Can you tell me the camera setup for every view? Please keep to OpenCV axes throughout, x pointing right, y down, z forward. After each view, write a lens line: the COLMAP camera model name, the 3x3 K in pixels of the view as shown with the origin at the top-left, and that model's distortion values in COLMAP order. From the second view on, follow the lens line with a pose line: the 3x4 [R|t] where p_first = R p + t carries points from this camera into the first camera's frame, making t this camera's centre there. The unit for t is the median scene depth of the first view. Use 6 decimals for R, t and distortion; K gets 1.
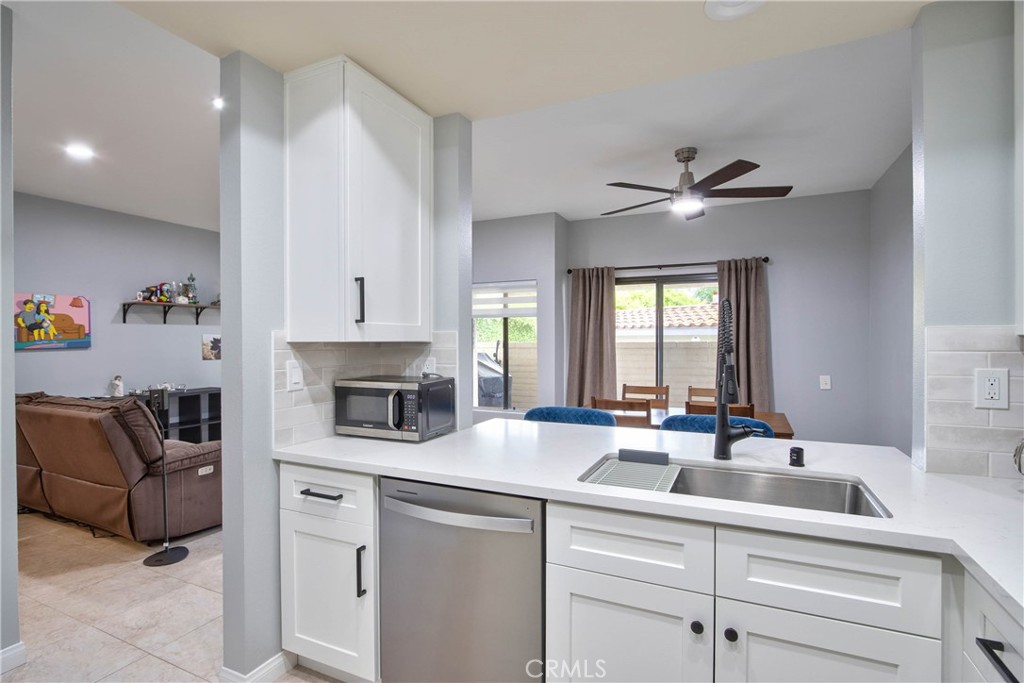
lens RADIAL K [[488.5, 0, 513.7], [0, 488.5, 345.7], [0, 0, 1]] dist [0.021641, -0.000170]
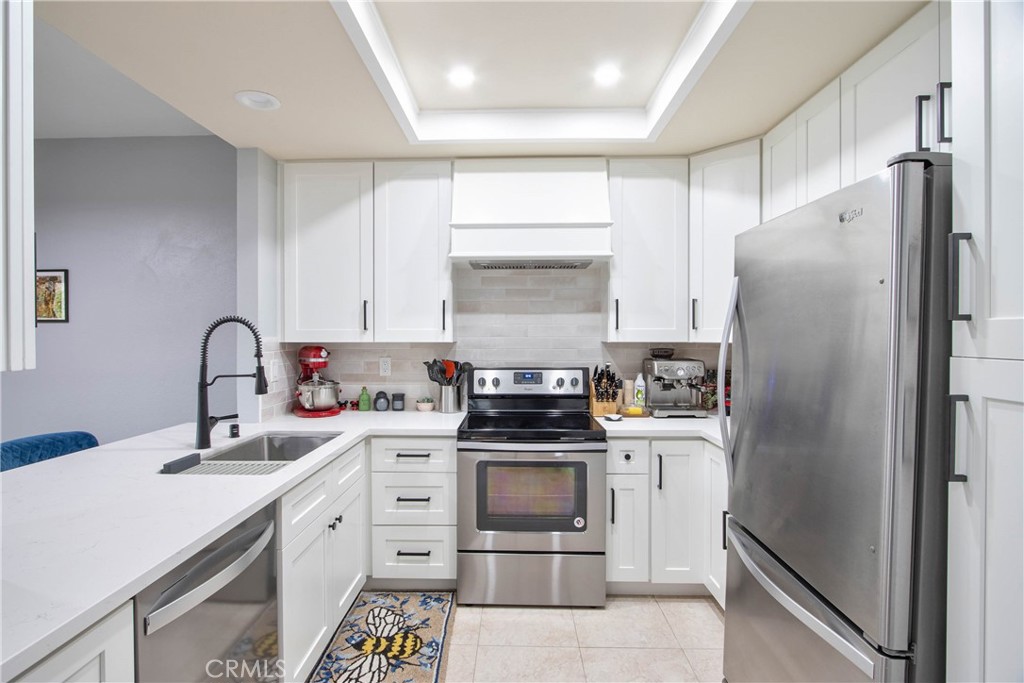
lens RADIAL K [[494.4, 0, 512.0], [0, 494.4, 341.5], [0, 0, 1]] dist [-0.022016, -0.000098]
pose [[-0.395585, -0.007579, 0.918398, -0.339397], [0.011152, 0.999853, 0.013055, -0.011871], [-0.918362, 0.015406, -0.395442, 0.277409]]
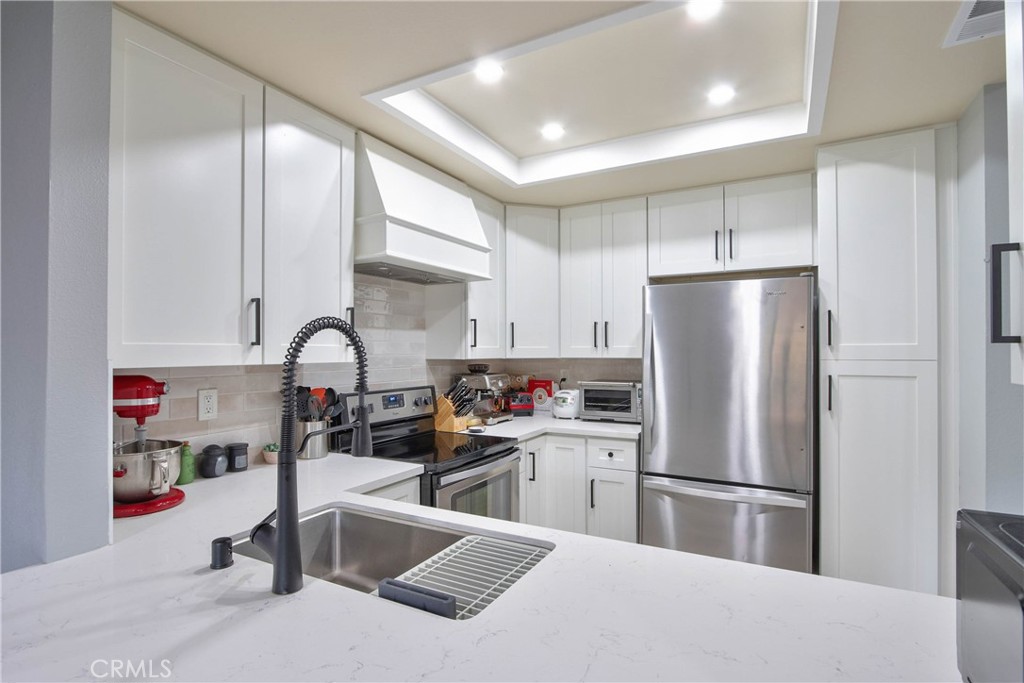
lens RADIAL K [[494.3, 0, 510.4], [0, 494.3, 346.5], [0, 0, 1]] dist [-0.018918, 0.000181]
pose [[-0.995587, 0.009269, 0.093383, 0.045670], [0.009204, 0.999957, -0.001121, -0.016897], [-0.093390, -0.000257, -0.995630, 0.552958]]
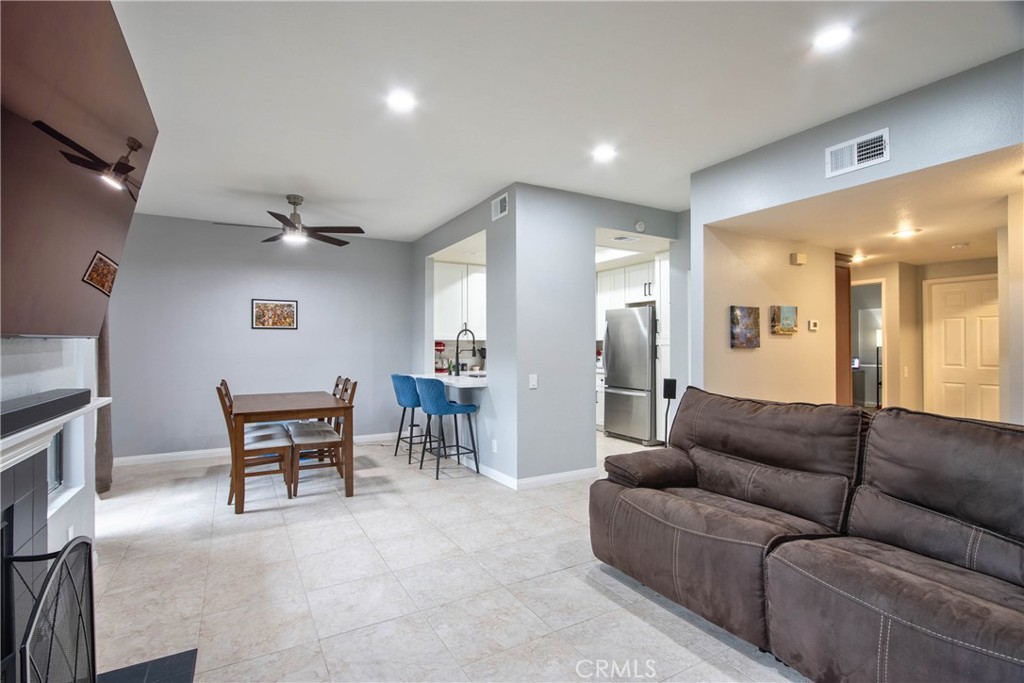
lens RADIAL K [[472.6, 0, 525.0], [0, 472.6, 342.2], [0, 0, 1]] dist [-0.026951, 0.000180]
pose [[-0.830923, 0.012072, 0.556256, -0.622040], [0.013019, 0.999913, -0.002252, 0.006089], [-0.556235, 0.005371, -0.831008, 1.230213]]
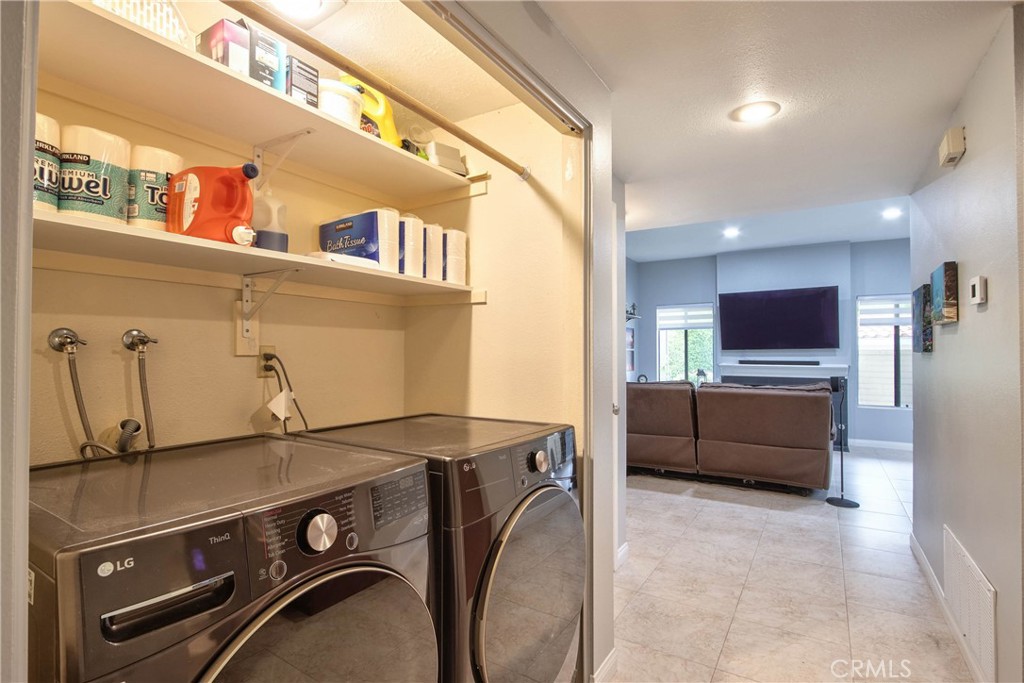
lens RADIAL K [[494.4, 0, 512.0], [0, 494.4, 341.5], [0, 0, 1]] dist [-0.022016, -0.000098]
pose [[0.989398, 0.001604, -0.145221, -0.843209], [-0.006328, 0.999466, -0.032069, 0.024228], [0.145092, 0.032648, 0.988879, -0.290442]]
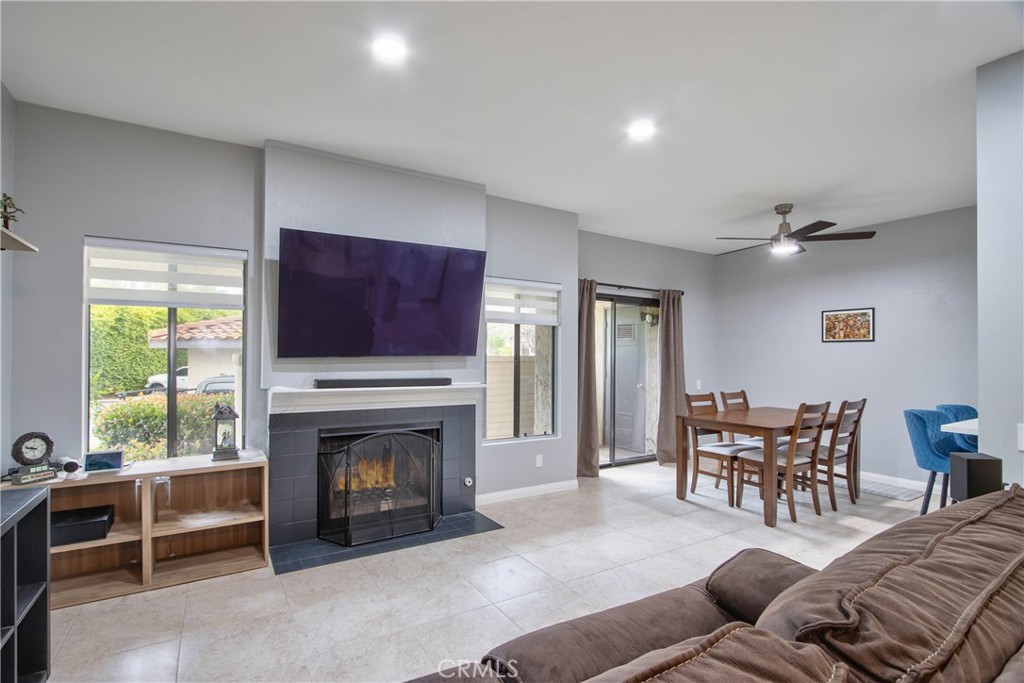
lens RADIAL K [[478.5, 0, 488.5], [0, 478.5, 354.1], [0, 0, 1]] dist [-0.014947, 0.000116]
pose [[0.574544, 0.008800, 0.818427, -0.790664], [0.001898, 0.999925, -0.012084, 0.001847], [-0.818472, 0.008496, 0.574484, 0.663340]]
